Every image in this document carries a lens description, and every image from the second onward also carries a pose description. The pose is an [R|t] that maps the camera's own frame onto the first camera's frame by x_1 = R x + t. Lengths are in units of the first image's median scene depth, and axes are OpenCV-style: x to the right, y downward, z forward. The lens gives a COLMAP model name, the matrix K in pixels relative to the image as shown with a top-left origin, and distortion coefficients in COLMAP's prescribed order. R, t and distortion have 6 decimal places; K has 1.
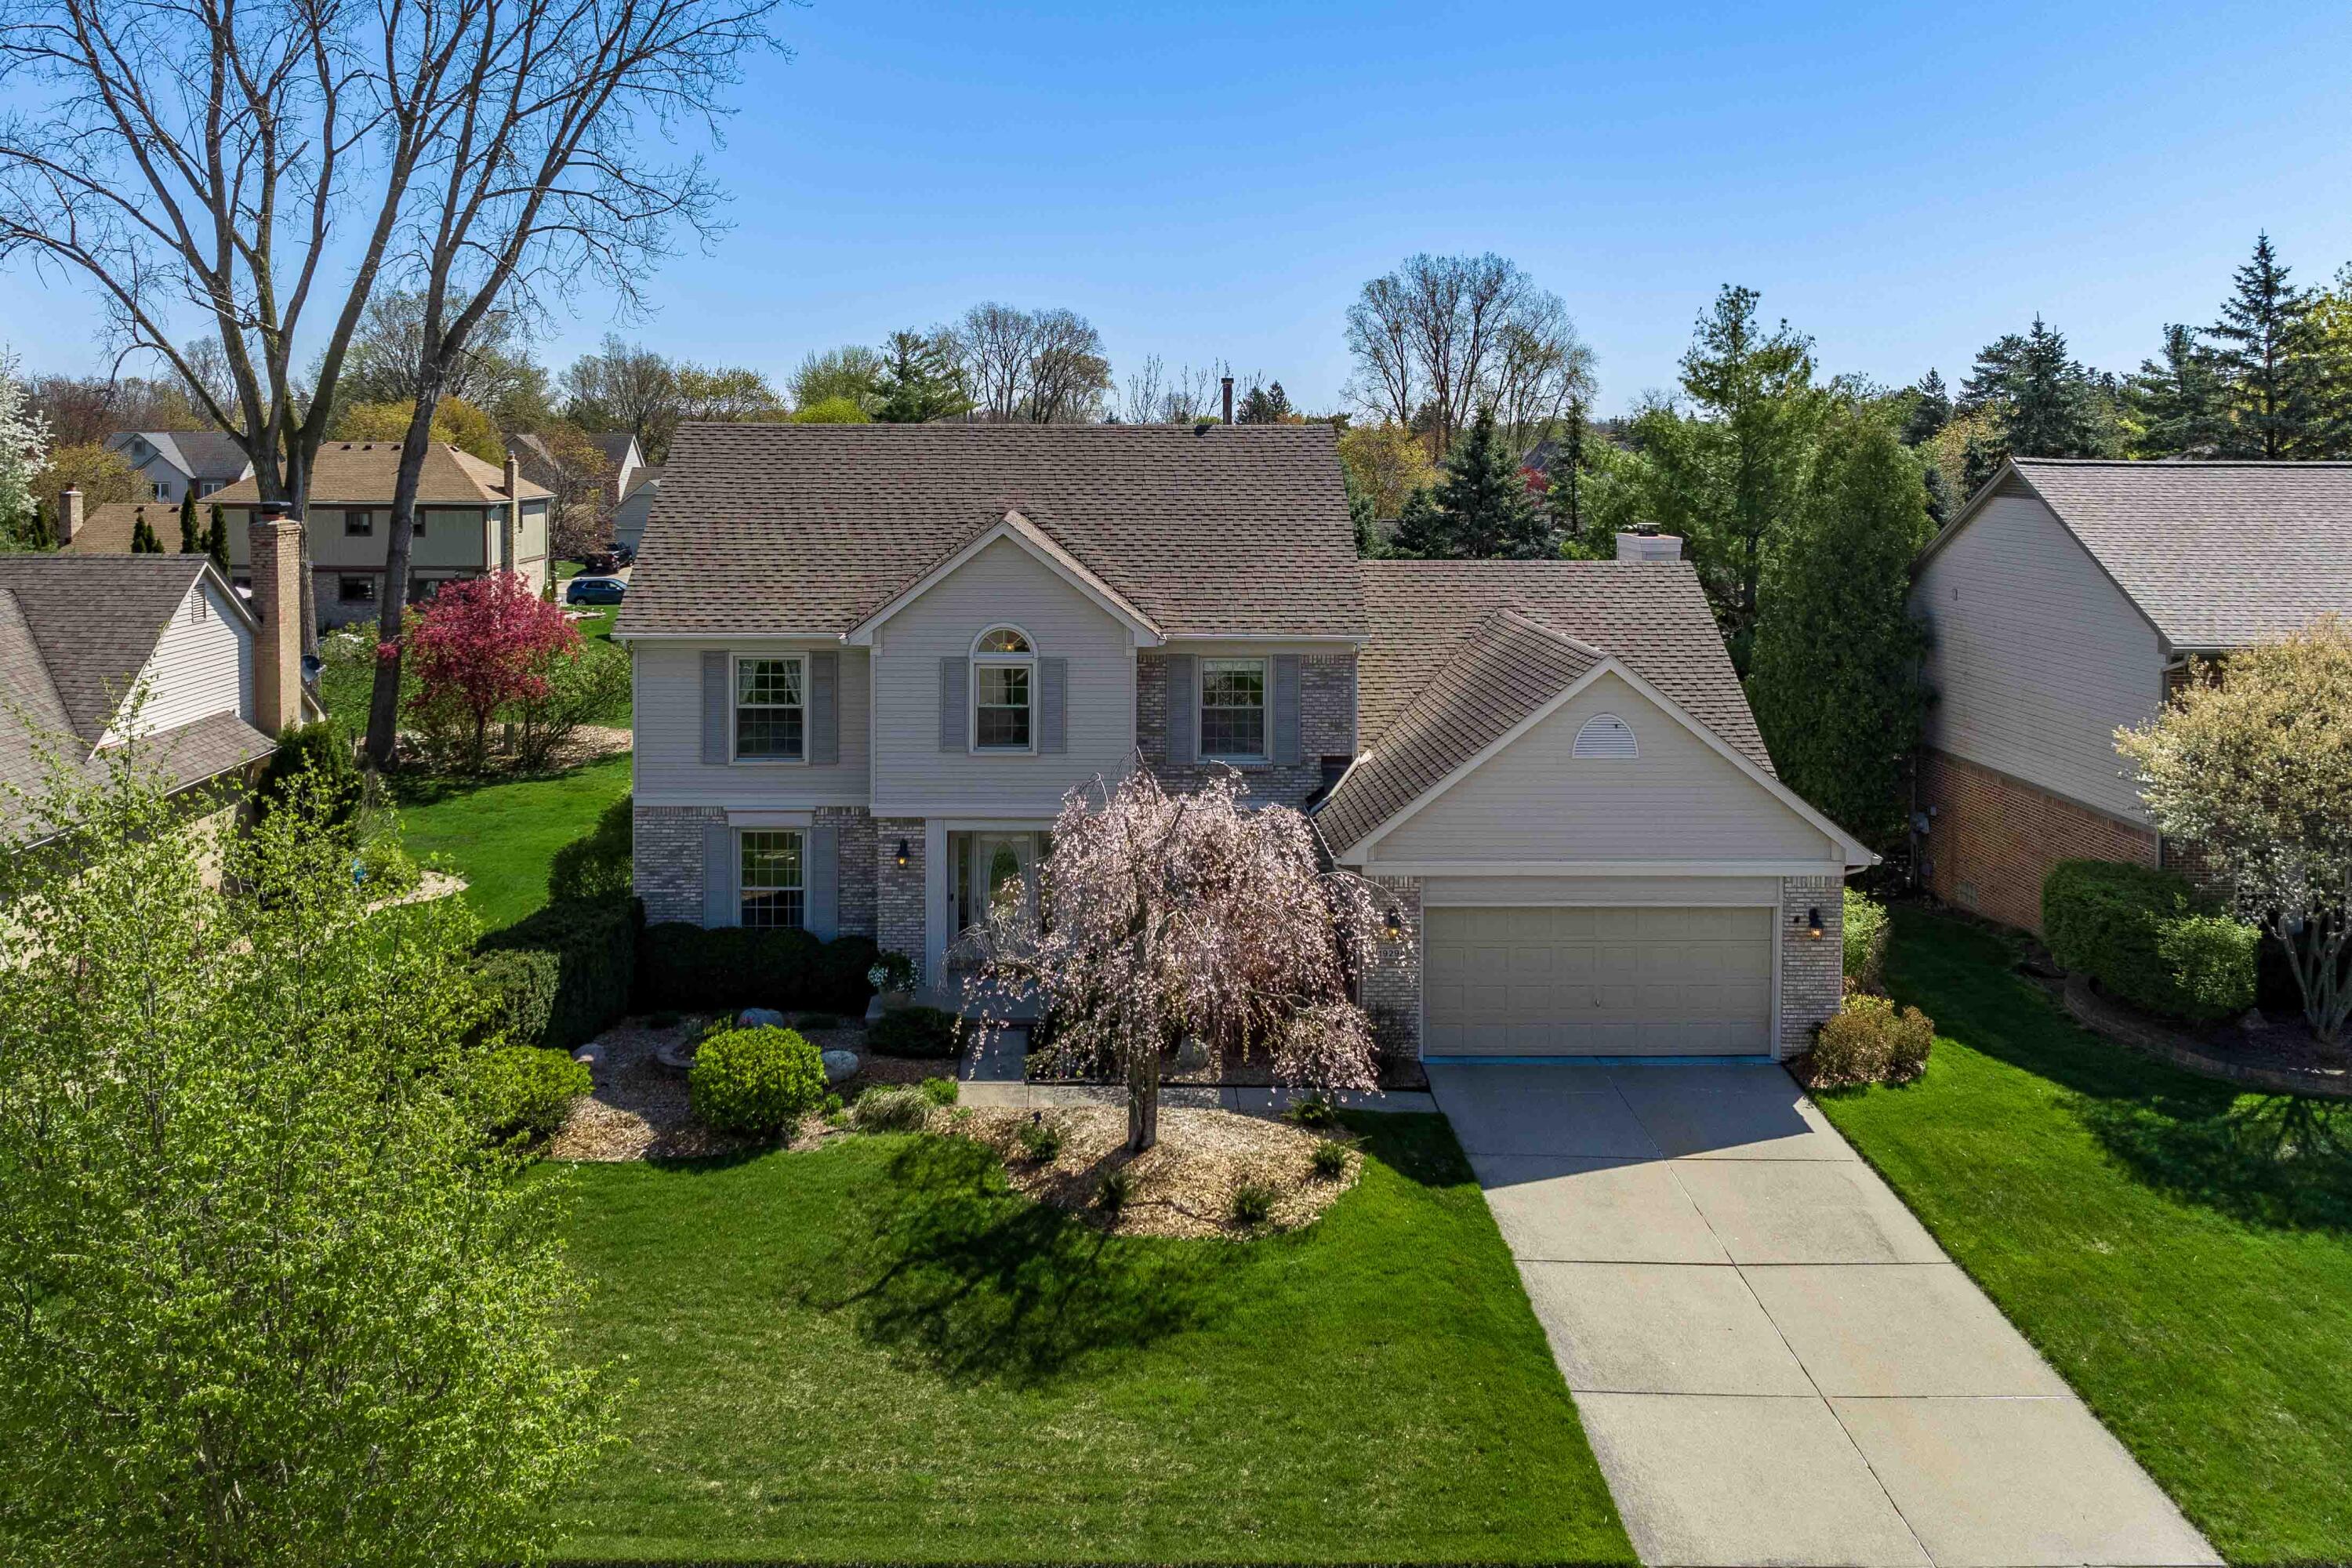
lens RADIAL K [[1969.4, 0, 1114.9], [0, 1969.4, 510.6], [0, 0, 1]] dist [-0.012878, -0.022729]
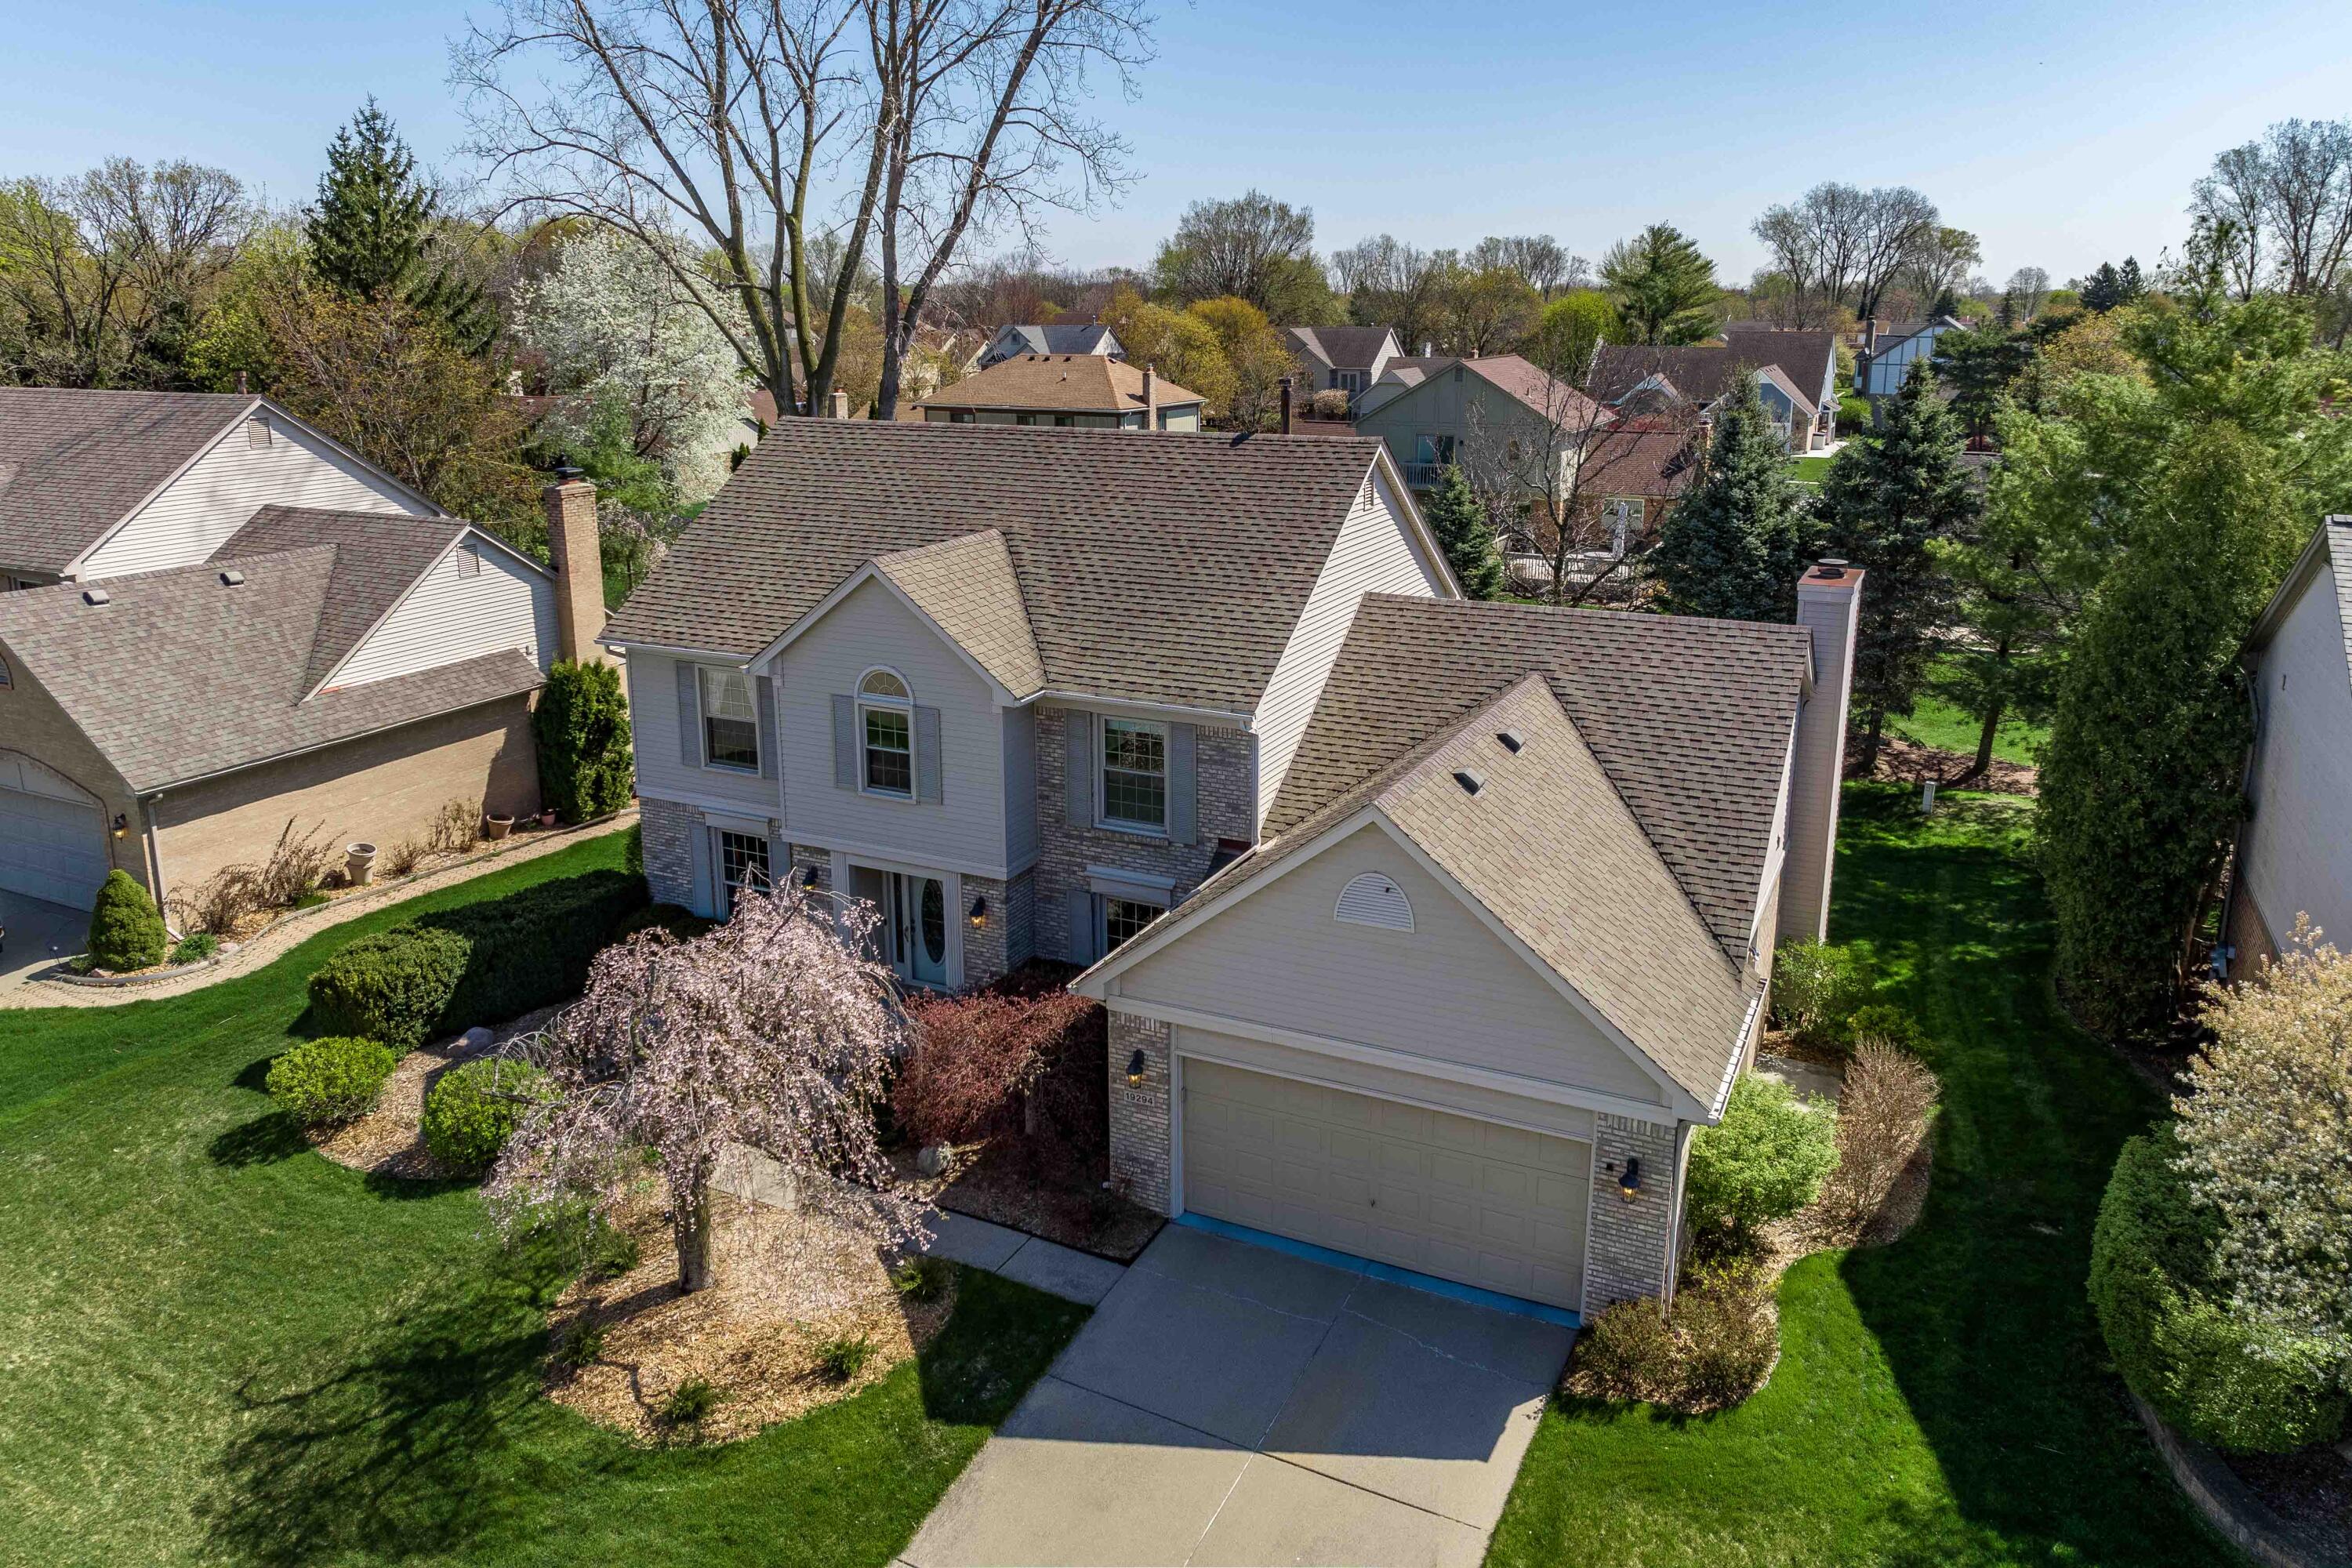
lens RADIAL K [[1644.8, 0, 1179.1], [0, 1644.8, 686.8], [0, 0, 1]] dist [-0.024370, 0.005986]
pose [[0.893188, 0.097407, -0.439007, 0.456839], [-0.011444, 0.980865, 0.194351, -0.096180], [0.449538, -0.168568, 0.877212, 0.396092]]
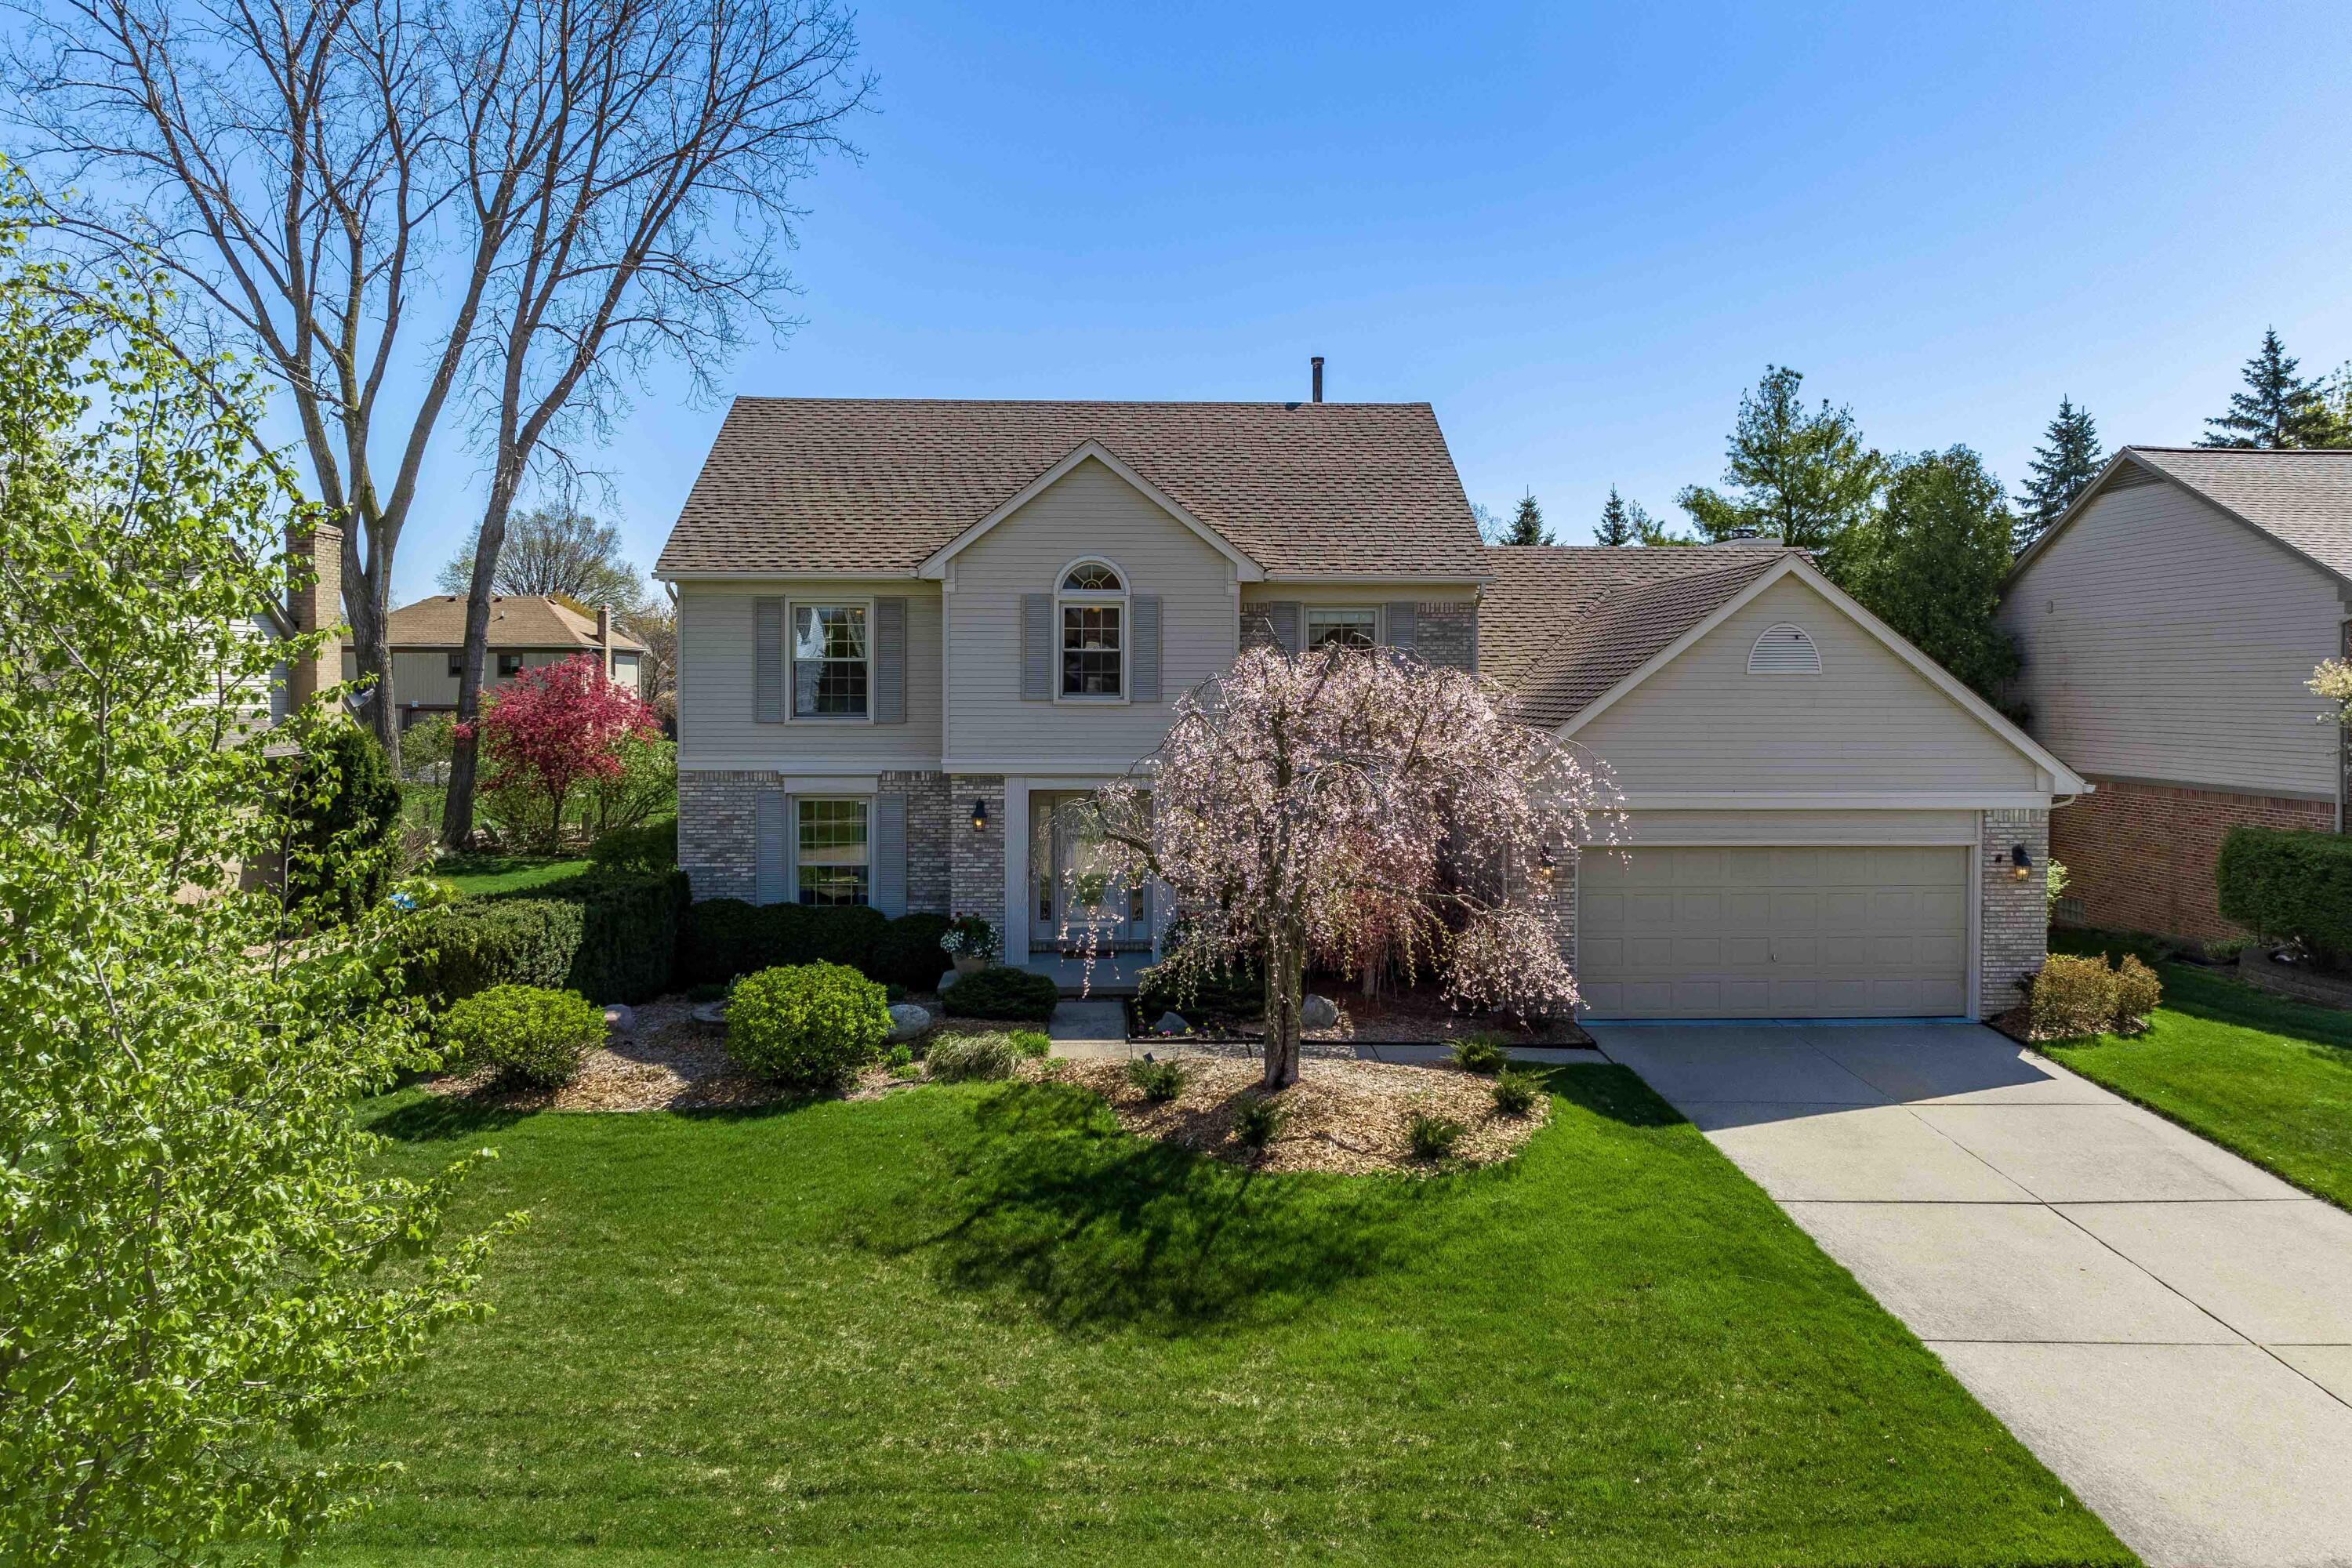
lens RADIAL K [[1644.8, 0, 1179.8], [0, 1644.8, 724.8], [0, 0, 1]] dist [-0.024370, 0.005986]
pose [[0.999695, -0.001961, 0.024619, -0.038095], [0.002326, 0.999887, -0.014819, 0.157477], [-0.024587, 0.014872, 0.999587, 0.273126]]
